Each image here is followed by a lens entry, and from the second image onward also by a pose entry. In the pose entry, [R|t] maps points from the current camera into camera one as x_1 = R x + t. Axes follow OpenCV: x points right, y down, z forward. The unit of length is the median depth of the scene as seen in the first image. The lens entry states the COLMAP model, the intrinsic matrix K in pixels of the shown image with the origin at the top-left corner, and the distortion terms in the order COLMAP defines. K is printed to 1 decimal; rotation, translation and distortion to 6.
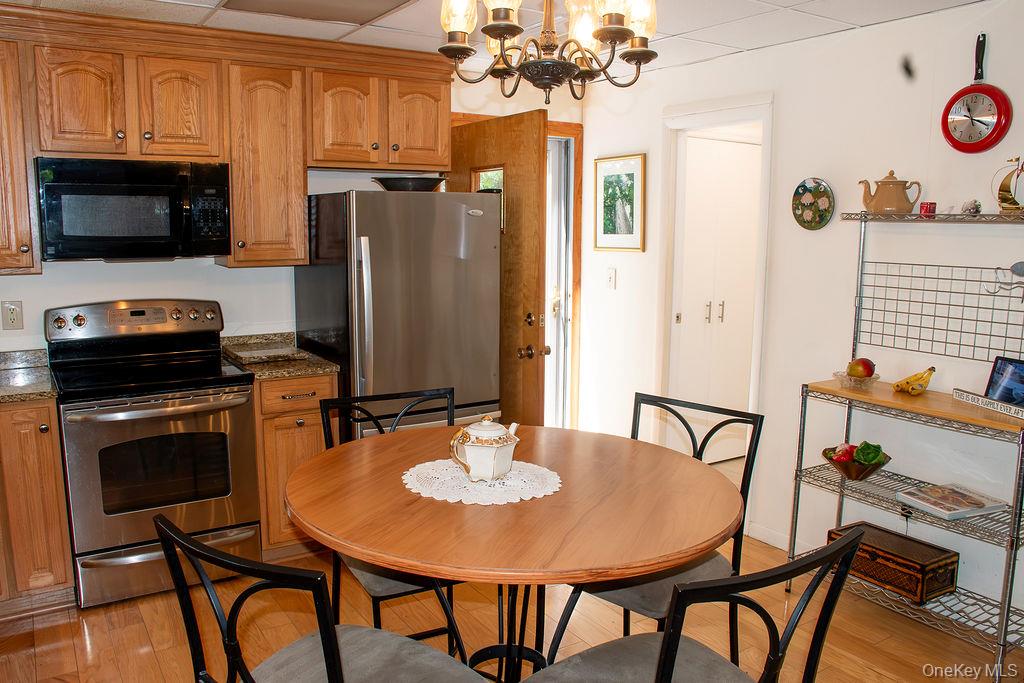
lens RADIAL K [[794.7, 0, 502.3], [0, 794.7, 341.5], [0, 0, 1]] dist [-0.136351, 0.099906]
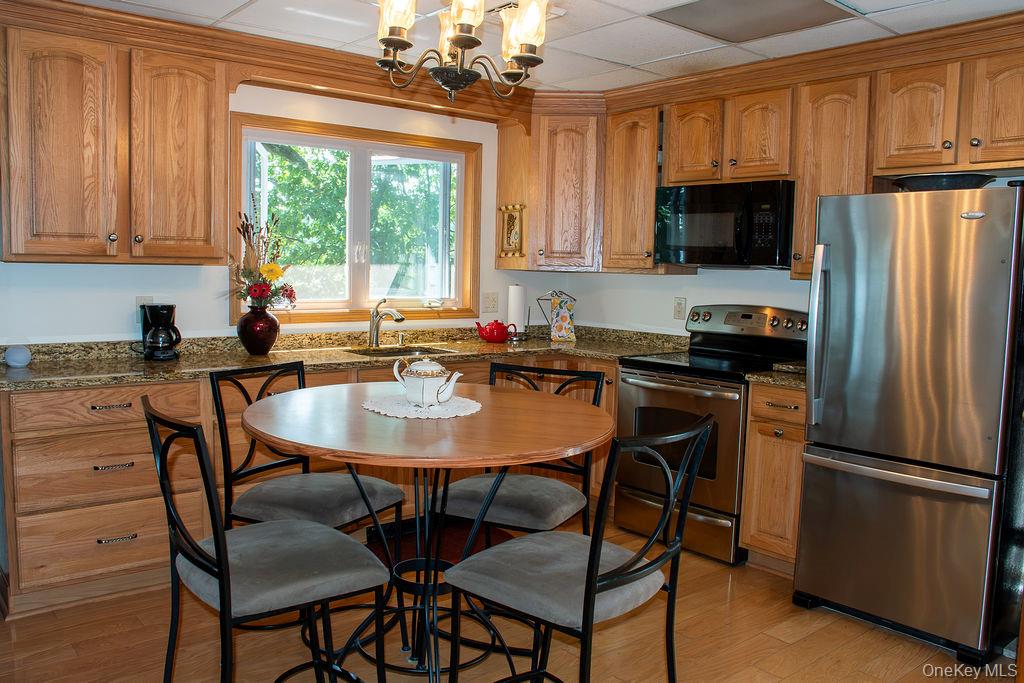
lens RADIAL K [[794.7, 0, 509.0], [0, 794.7, 343.4], [0, 0, 1]] dist [-0.136351, 0.099906]
pose [[0.151309, 0.095850, -0.983828, 0.646516], [-0.167365, 0.983402, 0.070068, -0.019943], [0.974215, 0.154056, 0.164840, 0.480678]]
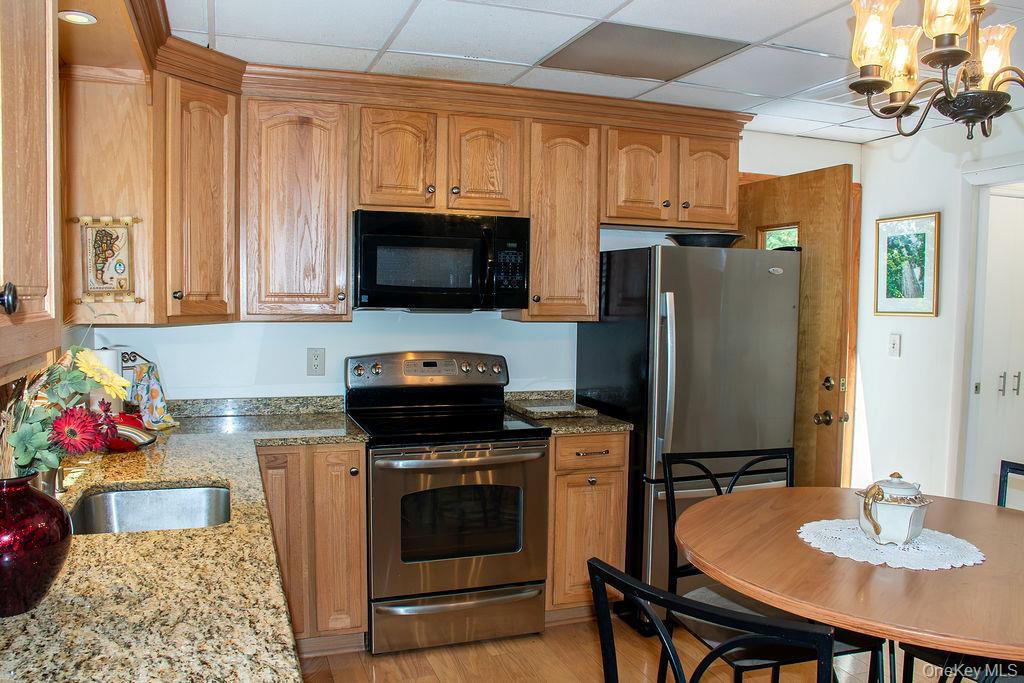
lens RADIAL K [[794.7, 0, 512.2], [0, 794.7, 346.7], [0, 0, 1]] dist [-0.136351, 0.099906]
pose [[0.975421, 0.021829, -0.219267, -0.141500], [-0.040522, 0.995880, -0.081119, 0.020844], [0.216593, 0.088010, 0.972287, 0.010795]]
